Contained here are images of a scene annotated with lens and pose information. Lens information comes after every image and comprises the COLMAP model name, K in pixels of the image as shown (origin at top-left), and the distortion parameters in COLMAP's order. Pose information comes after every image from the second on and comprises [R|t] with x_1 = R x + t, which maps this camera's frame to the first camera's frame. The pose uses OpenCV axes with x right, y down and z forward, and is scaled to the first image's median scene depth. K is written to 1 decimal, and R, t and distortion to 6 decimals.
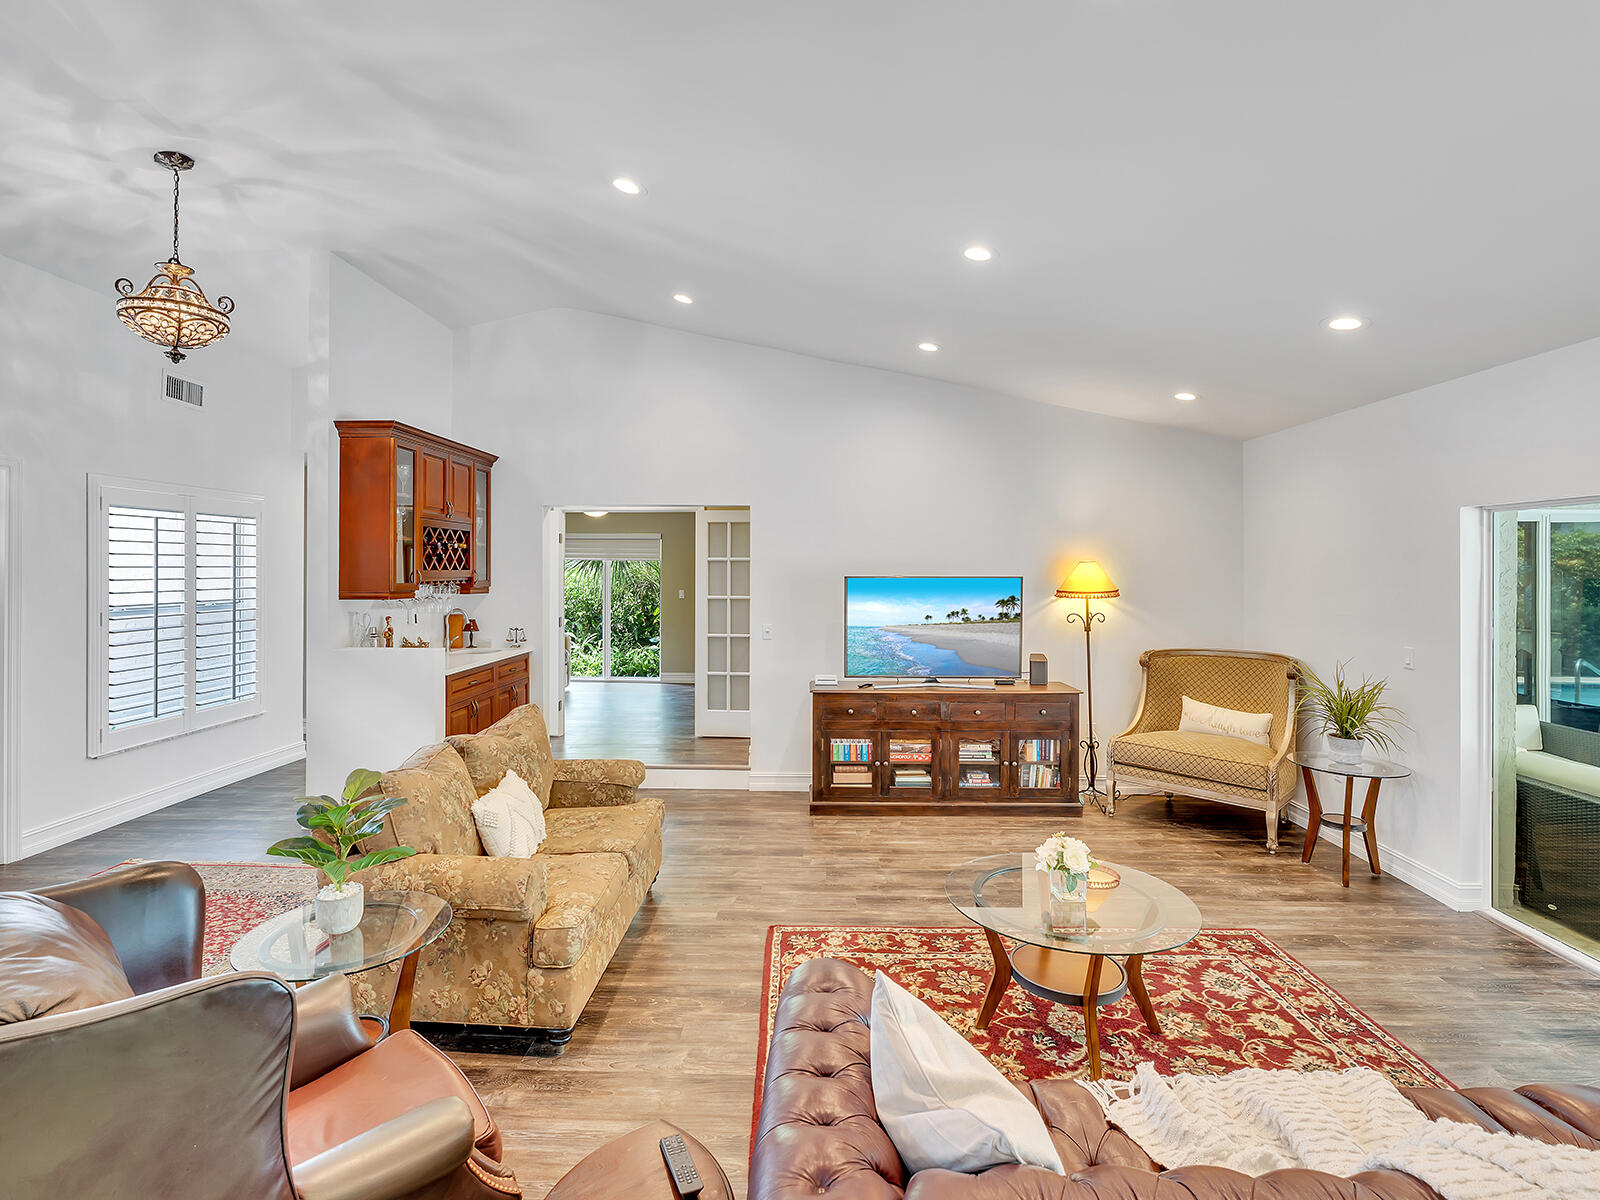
lens RADIAL K [[854.2, 0, 800.0], [0, 854.2, 600.0], [0, 0, 1]] dist [-0.002678, 0.001001]
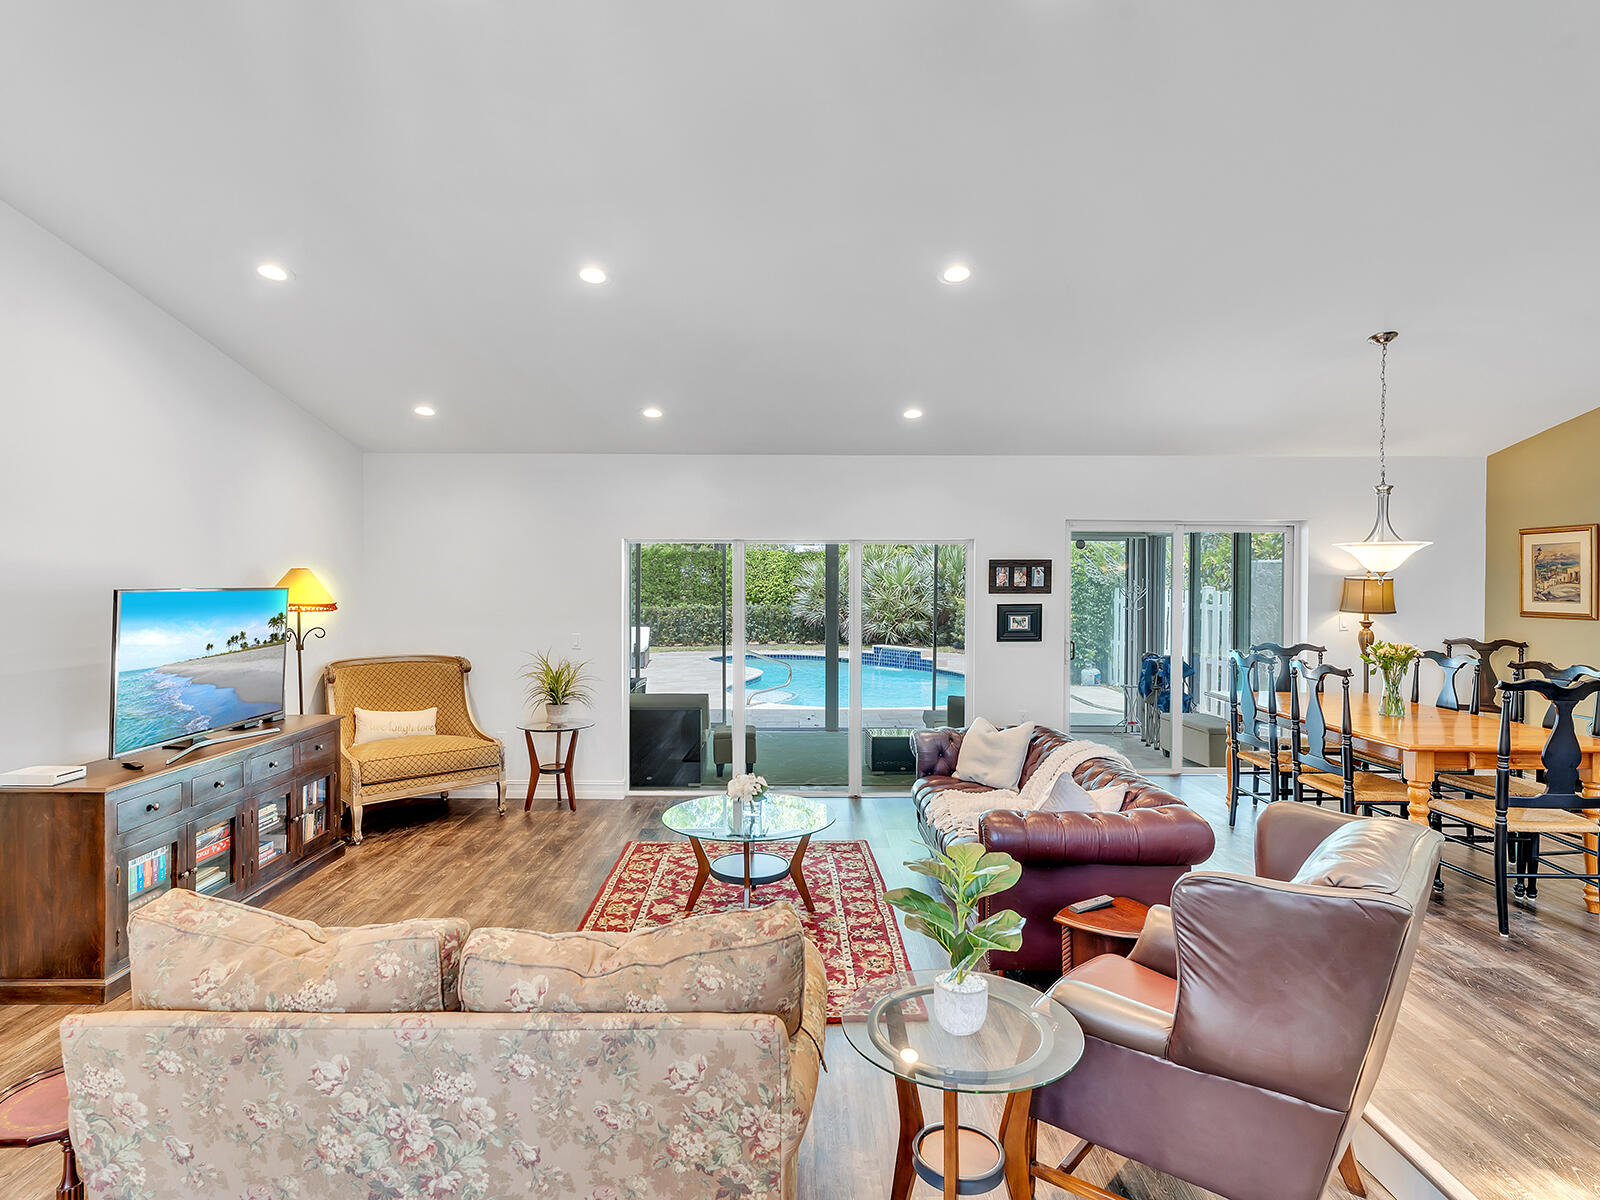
lens RADIAL K [[854.2, 0, 800.0], [0, 854.2, 600.0], [0, 0, 1]] dist [-0.002678, 0.001001]
pose [[-0.034244, -0.019820, 0.999217, -0.576688], [0.034651, 0.999179, 0.021006, -0.016440], [-0.998813, 0.035343, -0.033529, 0.533647]]
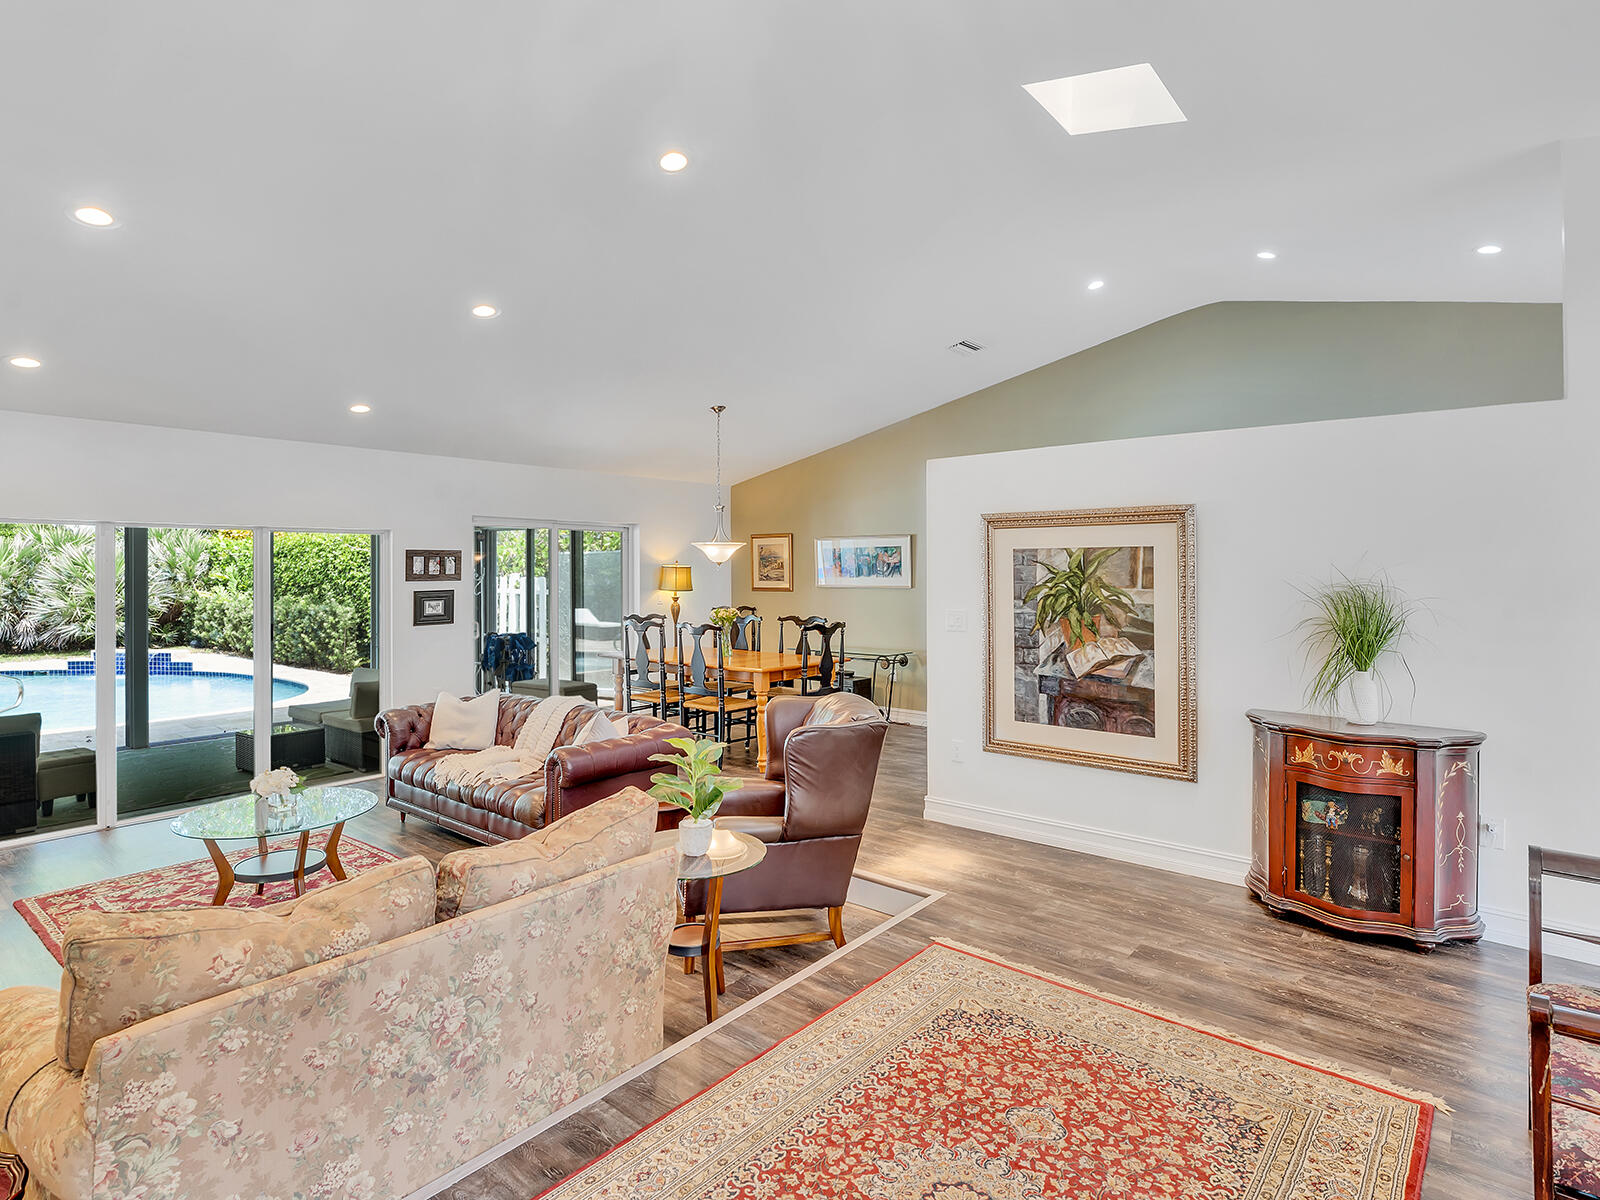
lens RADIAL K [[855.8, 0, 771.2], [0, 855.8, 569.3], [0, 0, 1]] dist [-0.001091, -0.000351]
pose [[-0.779293, 0.004892, 0.626640, -0.613888], [0.028237, 0.999228, 0.027314, -0.026945], [-0.626023, 0.038980, -0.778830, 0.832513]]
